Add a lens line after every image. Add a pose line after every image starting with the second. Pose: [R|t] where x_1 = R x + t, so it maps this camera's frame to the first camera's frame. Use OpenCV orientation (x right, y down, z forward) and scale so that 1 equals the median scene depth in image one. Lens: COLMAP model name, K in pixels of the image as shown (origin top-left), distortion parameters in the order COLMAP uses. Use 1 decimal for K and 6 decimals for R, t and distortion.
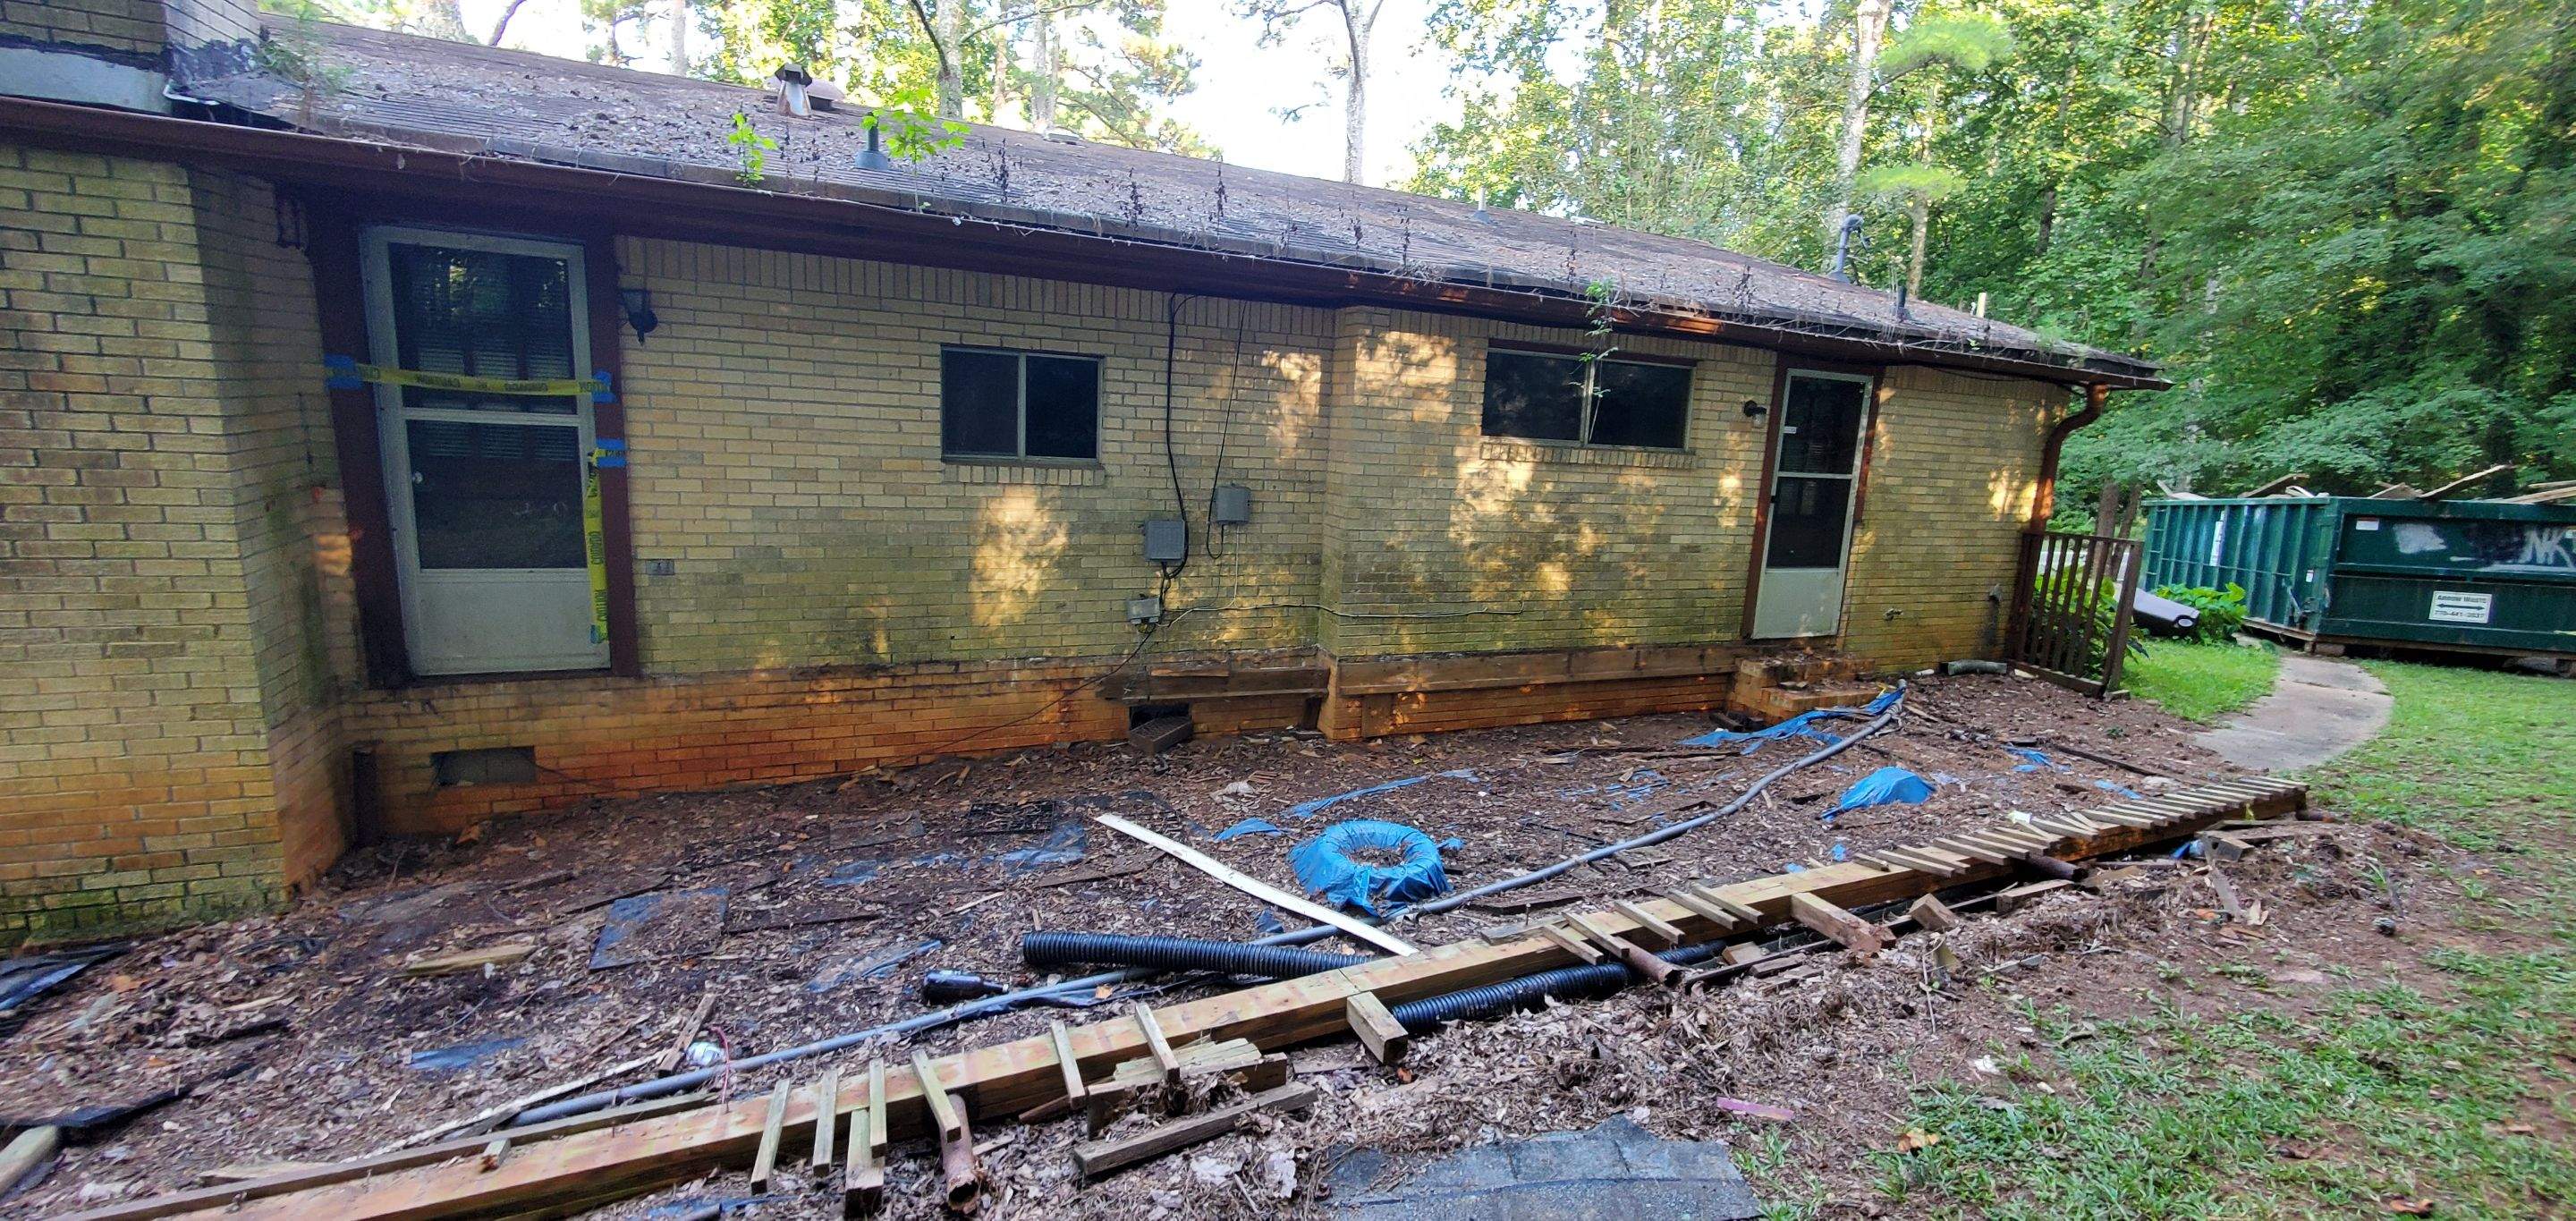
lens RADIAL K [[1044.4, 0, 1292.0], [0, 1044.4, 607.3], [0, 0, 1]] dist [-0.000045, -0.000838]
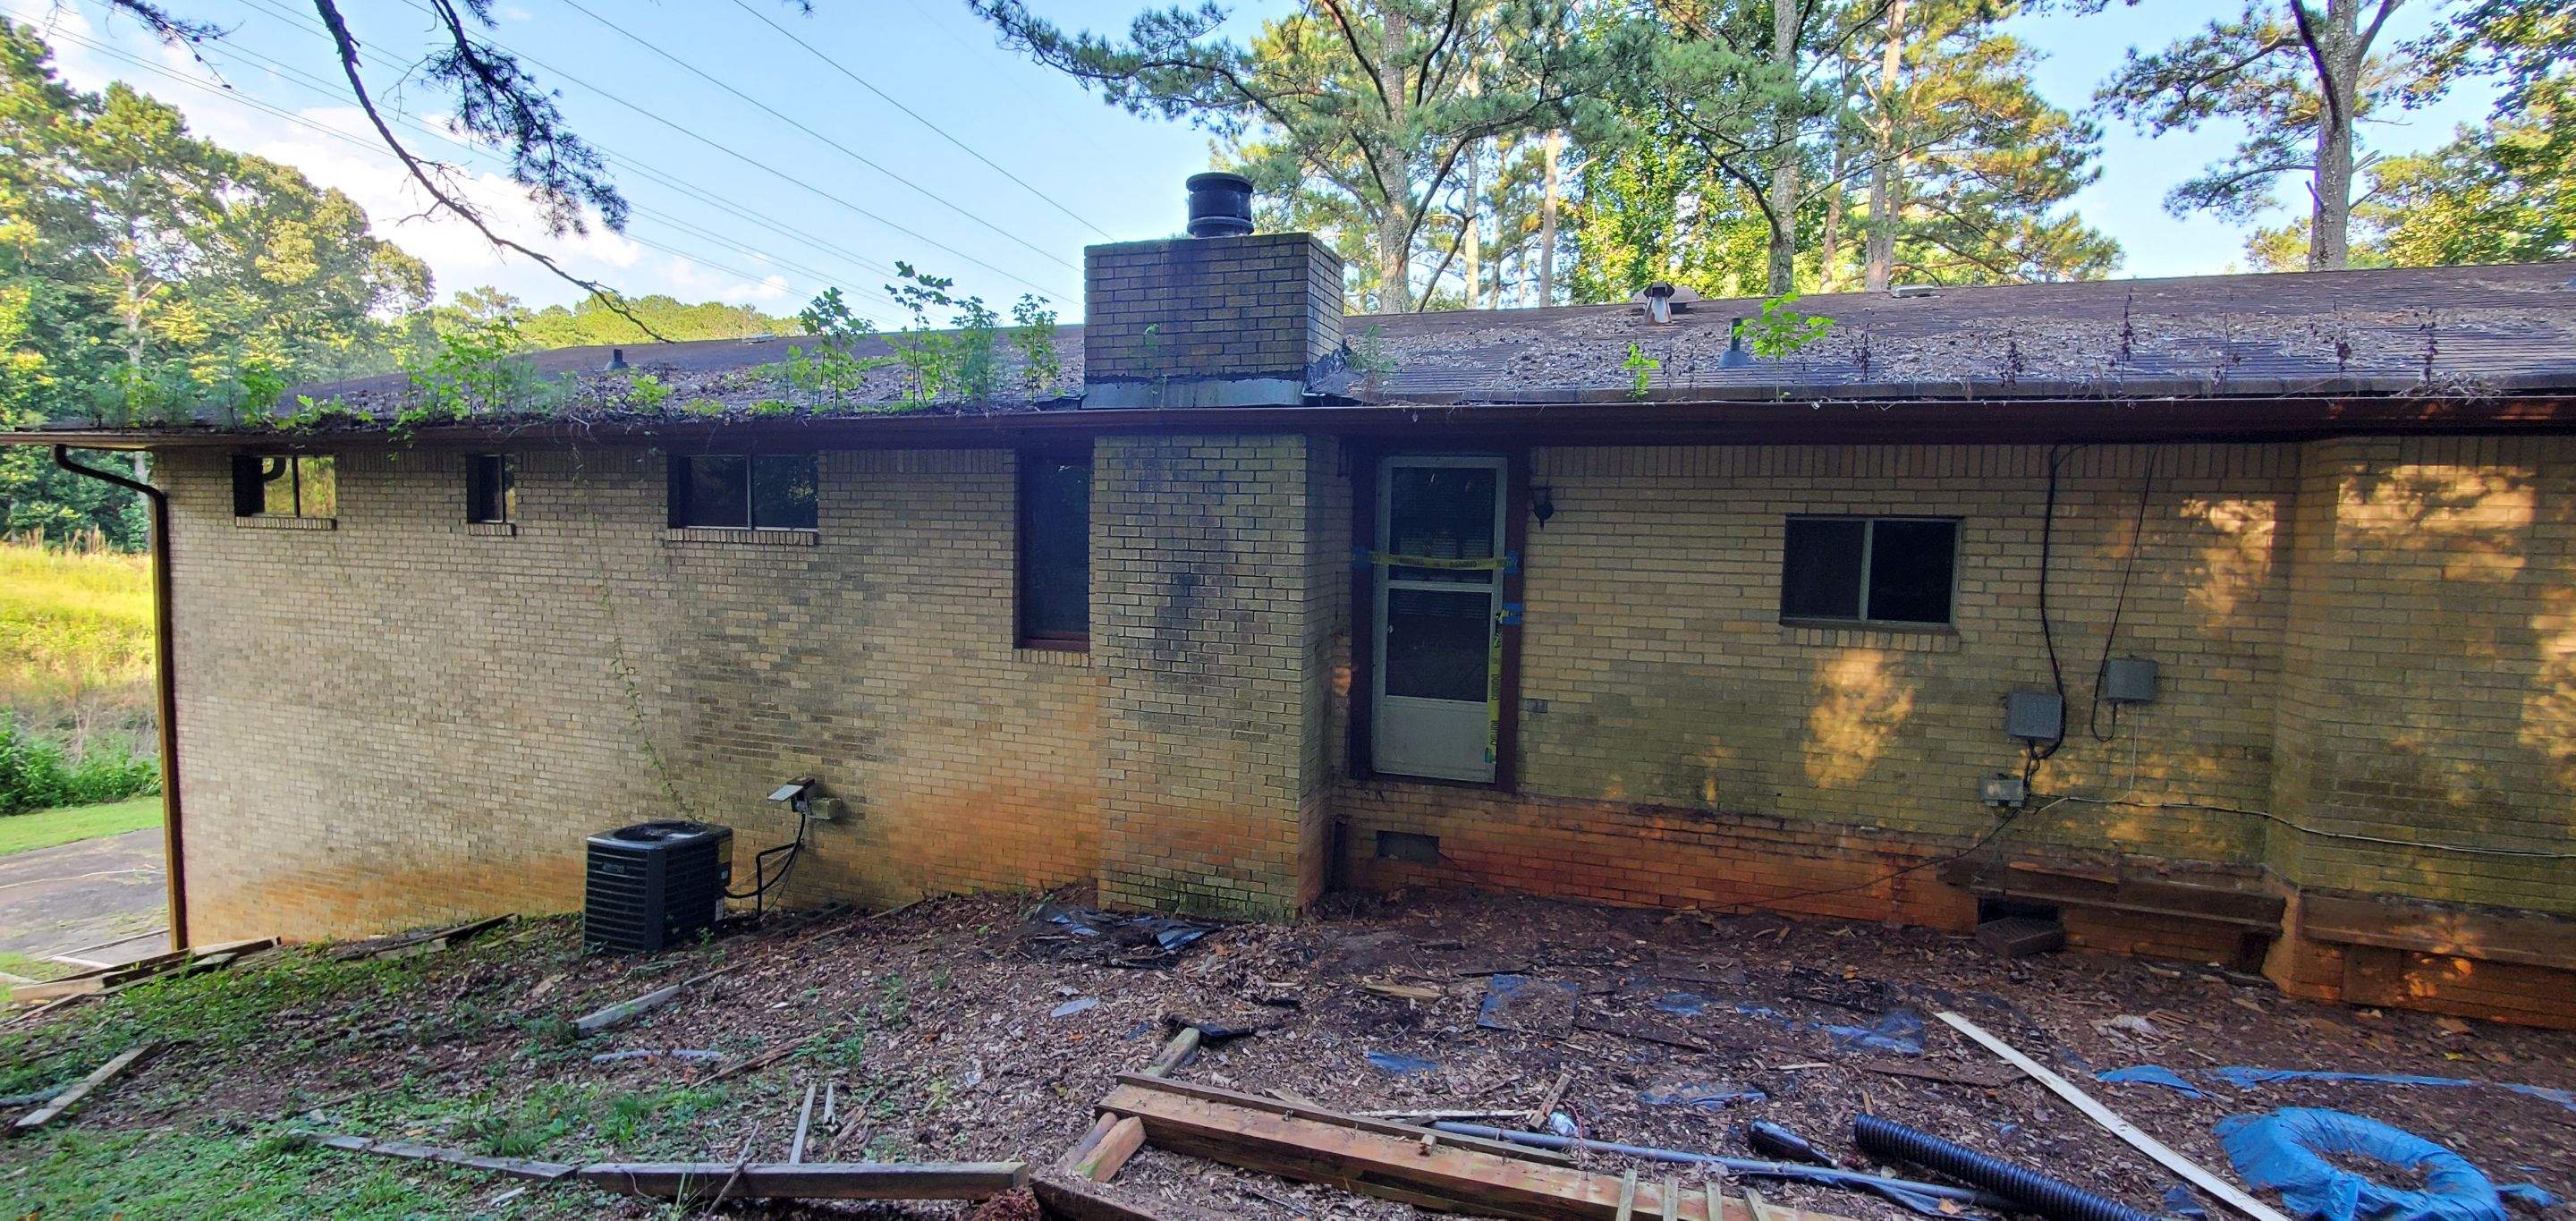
lens RADIAL K [[1044.4, 0, 1292.0], [0, 1044.4, 607.3], [0, 0, 1]] dist [-0.000045, -0.000838]
pose [[0.751109, 0.015303, -0.660001, -0.011856], [-0.104549, 0.989873, -0.096030, -0.004426], [0.651848, 0.141132, 0.745102, -0.101001]]
